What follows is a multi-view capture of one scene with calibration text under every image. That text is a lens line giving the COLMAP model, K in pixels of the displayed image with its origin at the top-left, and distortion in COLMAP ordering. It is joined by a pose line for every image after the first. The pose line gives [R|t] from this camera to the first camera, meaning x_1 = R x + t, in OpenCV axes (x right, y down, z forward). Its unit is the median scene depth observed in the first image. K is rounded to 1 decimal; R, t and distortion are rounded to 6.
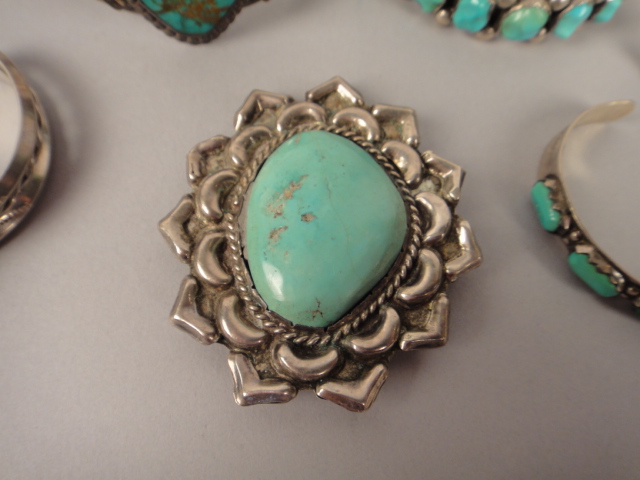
lens RADIAL K [[443.4, 0, 320.0], [0, 443.4, 240.0], [0, 0, 1]] dist [0.005650, 0.000858]
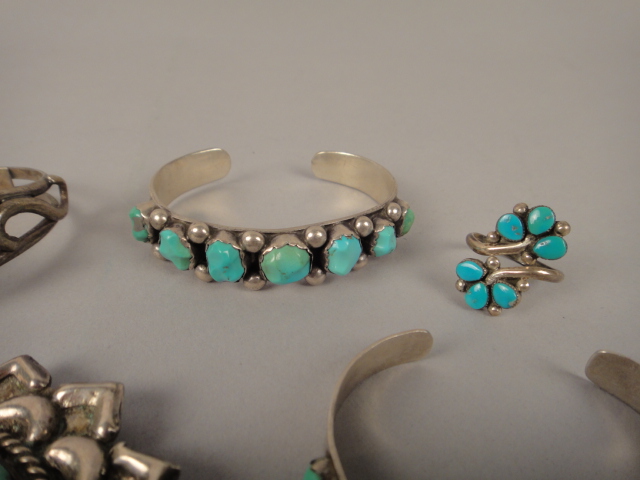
lens RADIAL K [[443.4, 0, 320.0], [0, 443.4, 240.0], [0, 0, 1]] dist [0.005650, 0.000858]
pose [[0.987524, -0.130961, 0.087439, 0.552941], [0.157451, 0.812887, -0.560735, -0.035532], [0.002356, 0.567507, 0.823365, 0.315747]]
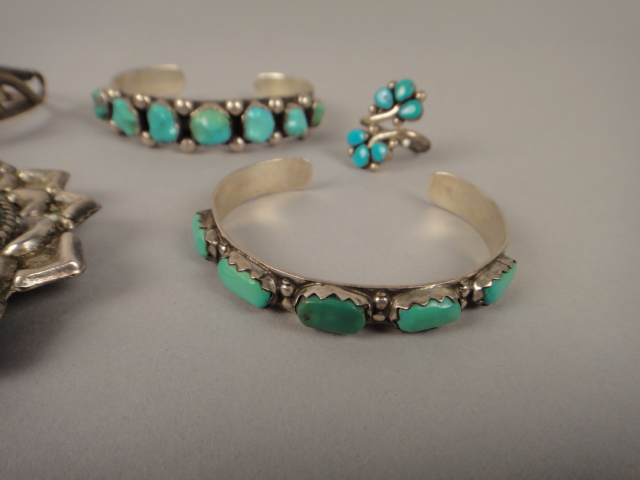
lens RADIAL K [[443.4, 0, 320.0], [0, 443.4, 240.0], [0, 0, 1]] dist [0.005650, 0.000858]
pose [[0.989107, -0.112271, 0.095202, 0.719634], [0.147012, 0.786153, -0.600292, 0.535117], [-0.007448, 0.607749, 0.794094, 0.352264]]
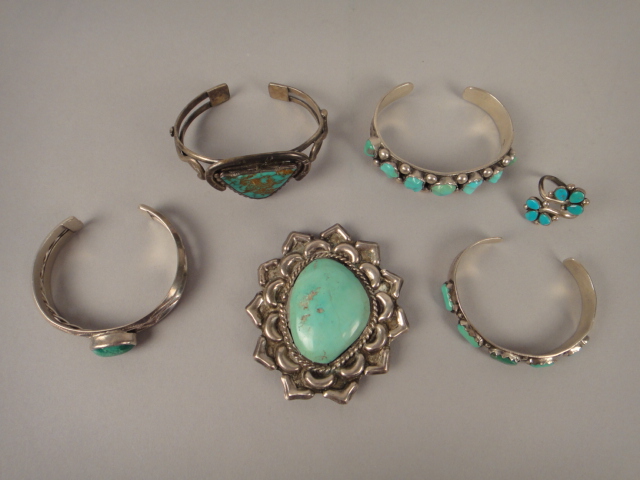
lens RADIAL K [[483.0, 0, 318.5], [0, 483.0, 214.9], [0, 0, 1]] dist [-0.003137, -0.001220]
pose [[0.998894, 0.009265, -0.046100, 0.061062], [-0.006681, 0.998415, 0.055888, -0.591954], [0.046545, -0.055518, 0.997372, -1.150735]]
